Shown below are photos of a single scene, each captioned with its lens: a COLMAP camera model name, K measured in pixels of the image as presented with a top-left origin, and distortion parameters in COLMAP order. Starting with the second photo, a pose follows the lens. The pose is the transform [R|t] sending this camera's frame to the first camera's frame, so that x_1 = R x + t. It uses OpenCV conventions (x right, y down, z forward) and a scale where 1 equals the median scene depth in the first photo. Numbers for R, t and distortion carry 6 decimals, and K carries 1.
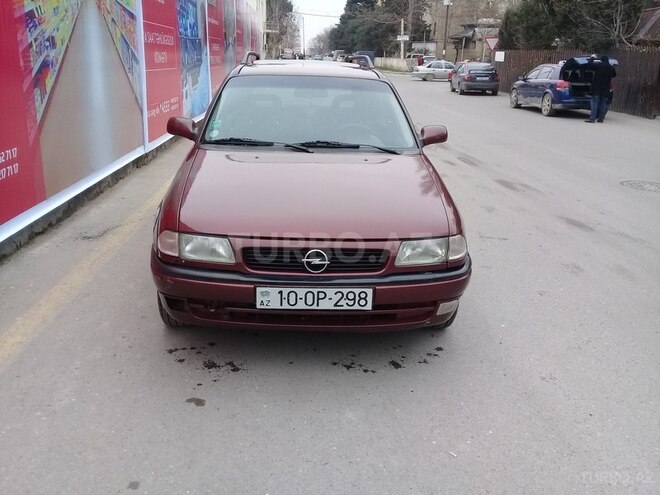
lens RADIAL K [[612.7, 0, 328.0], [0, 612.7, 247.0], [0, 0, 1]] dist [0.074651, -0.157002]
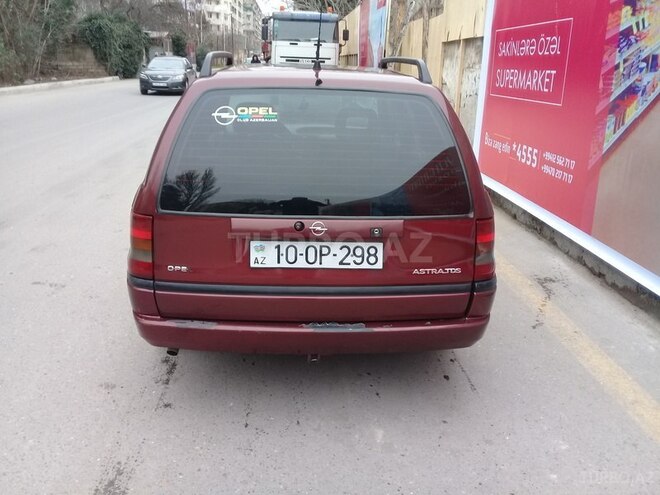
lens RADIAL K [[612.7, 0, 328.0], [0, 612.7, 247.0], [0, 0, 1]] dist [0.074651, -0.157002]
pose [[-0.997922, -0.058427, -0.027175, -0.051387], [-0.063668, 0.829027, 0.555572, -0.577959], [-0.009932, 0.556147, -0.831024, 1.882962]]
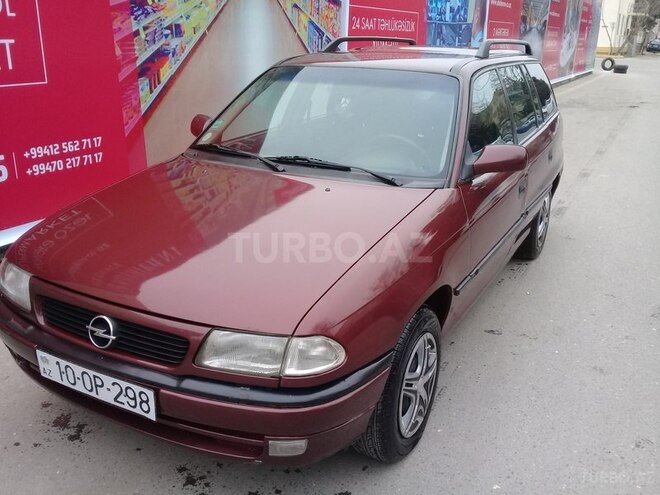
lens RADIAL K [[612.7, 0, 328.0], [0, 612.7, 247.0], [0, 0, 1]] dist [0.074651, -0.157002]
pose [[0.851921, 0.154329, -0.500413, 0.323328], [-0.145010, 0.987743, 0.057754, -0.090747], [0.503193, 0.023363, 0.863858, 0.306336]]
